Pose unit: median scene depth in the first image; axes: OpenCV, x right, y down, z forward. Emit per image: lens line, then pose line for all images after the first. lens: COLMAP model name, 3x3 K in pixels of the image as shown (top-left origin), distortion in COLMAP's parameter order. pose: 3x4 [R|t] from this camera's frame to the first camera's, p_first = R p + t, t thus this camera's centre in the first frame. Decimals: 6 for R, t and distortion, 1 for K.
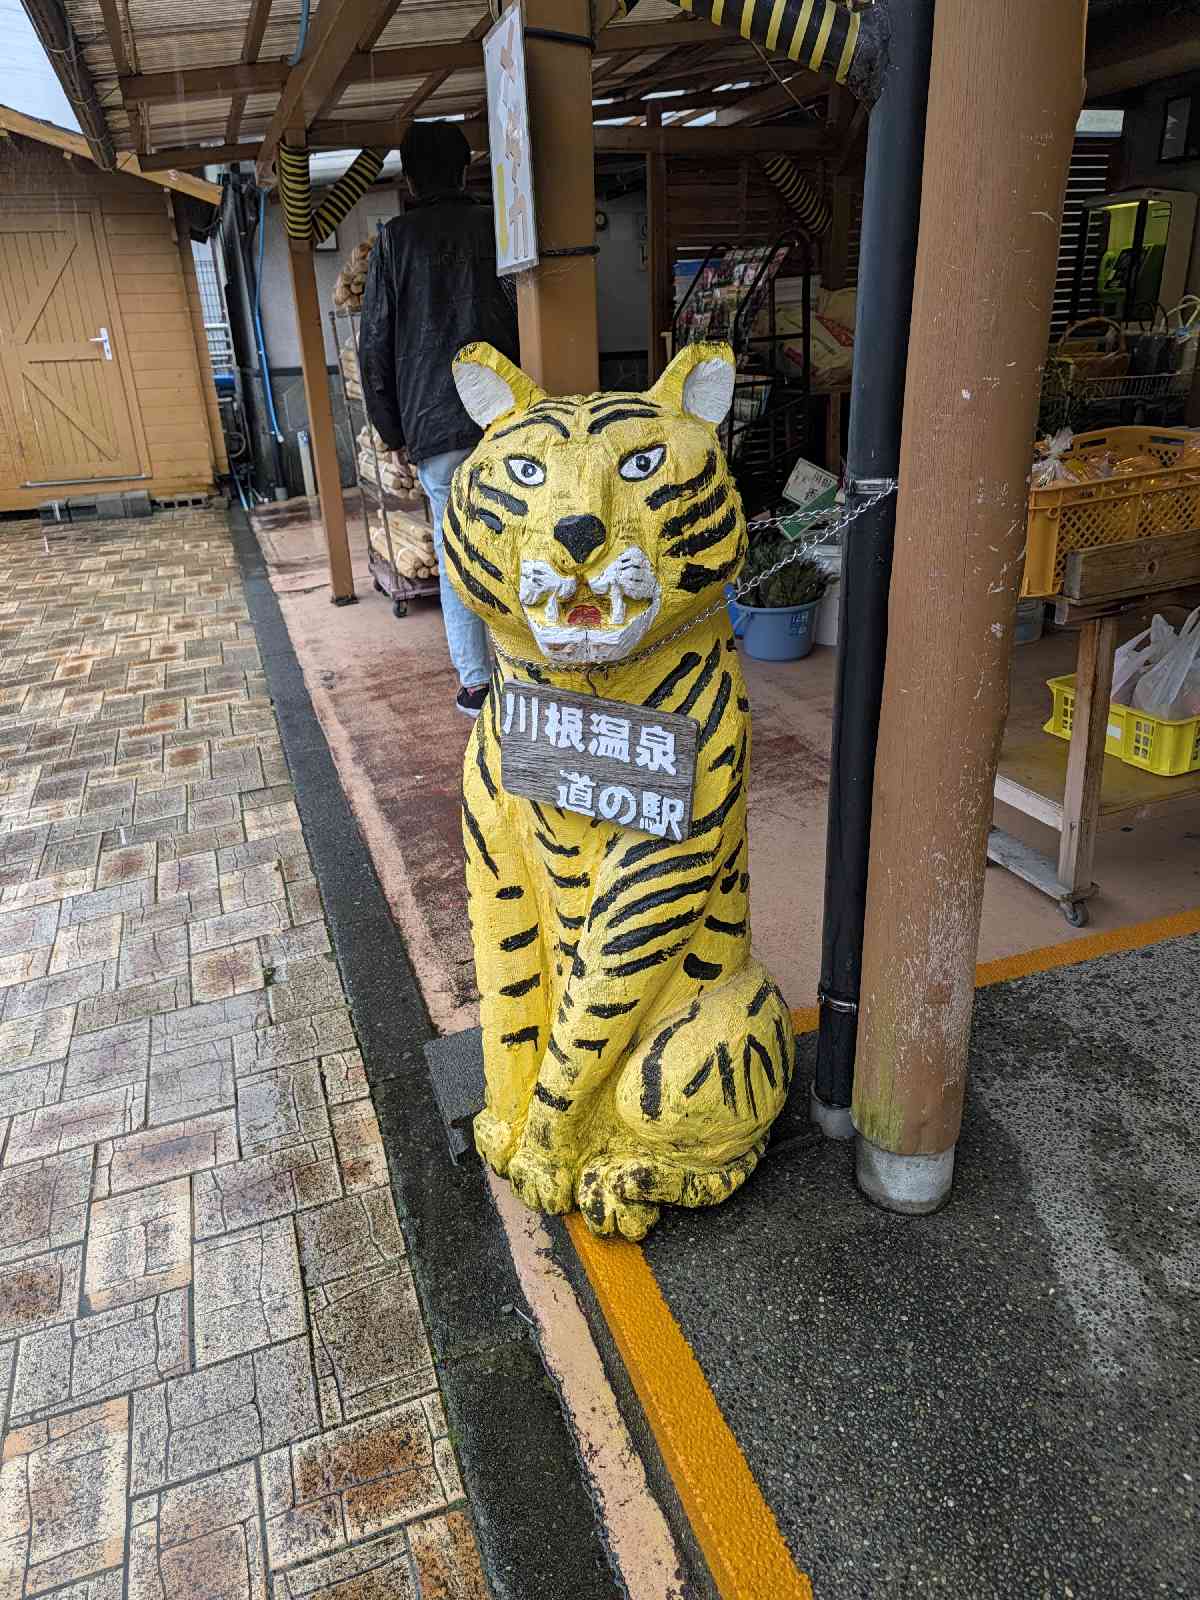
lens RADIAL K [[1104.5, 0, 594.7], [0, 1104.5, 790.7], [0, 0, 1]] dist [0.019414, 0.009776]
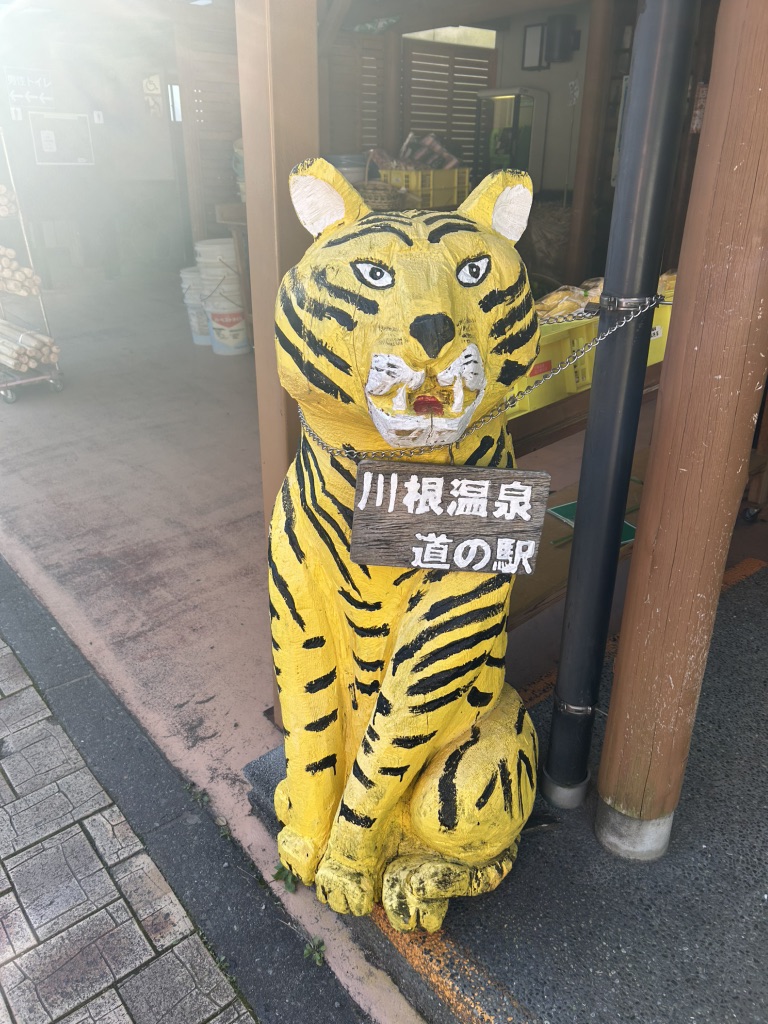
lens RADIAL K [[783.1, 0, 391.2], [0, 783.1, 520.3], [0, 0, 1]] dist [0.010284, -0.022413]
pose [[0.980093, -0.026656, 0.196743, -0.172081], [0.027902, 0.999604, -0.003564, -0.034027], [-0.196571, 0.008982, 0.980449, 0.196465]]
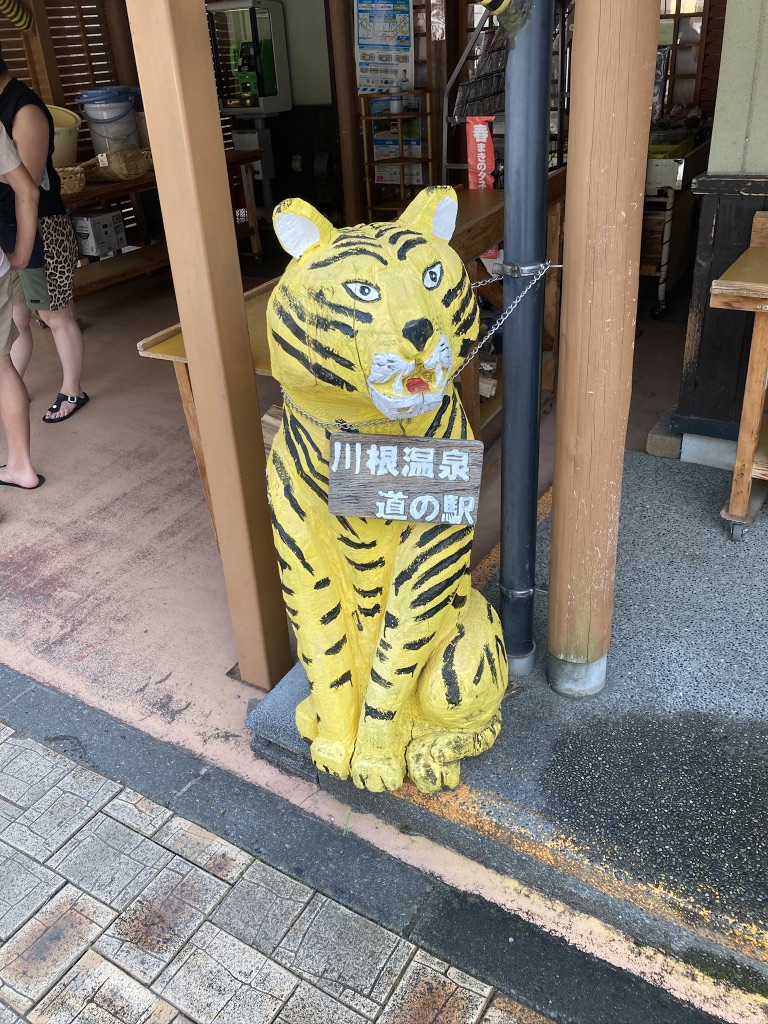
lens RADIAL K [[840.6, 0, 390.8], [0, 840.6, 513.0], [0, 0, 1]] dist [0.023011, -0.018566]
pose [[0.905295, -0.212482, 0.367822, -0.409967], [0.188738, 0.976940, 0.099829, -0.093486], [-0.380552, -0.020952, 0.924522, -0.016957]]
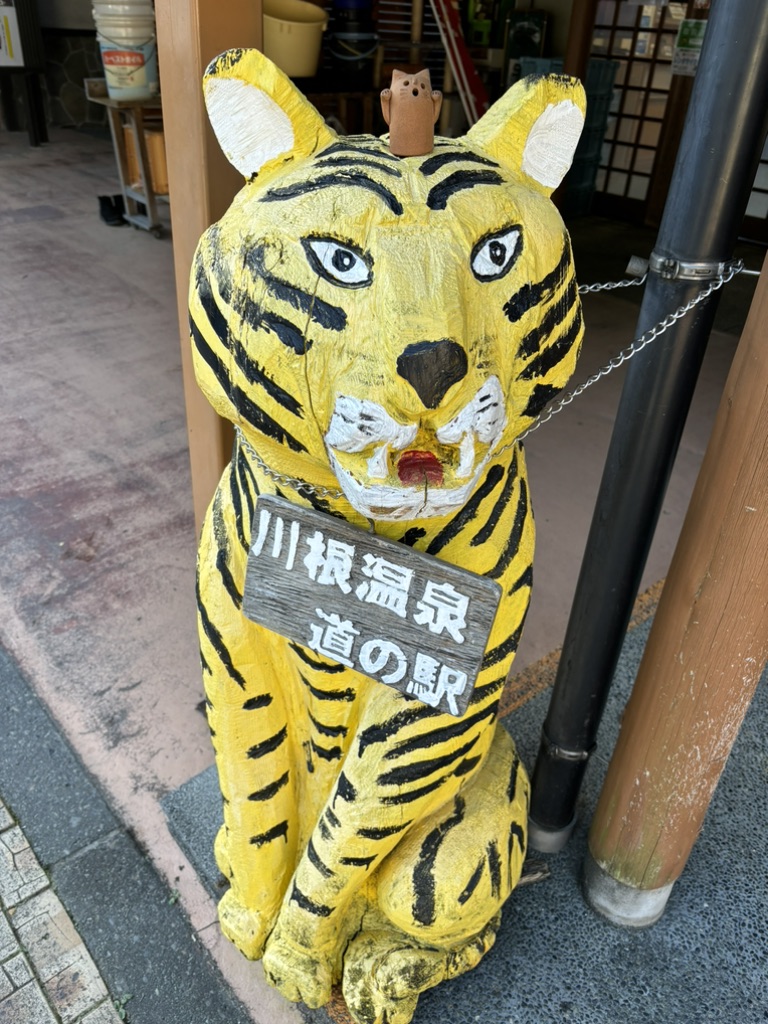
lens RADIAL K [[783.1, 0, 386.2], [0, 783.1, 516.0], [0, 0, 1]] dist [0.010284, -0.022413]
pose [[0.971289, -0.047726, 0.233067, -0.129474], [0.009524, 0.986686, 0.162358, -0.177777], [-0.237713, -0.155477, 0.958812, 0.423508]]
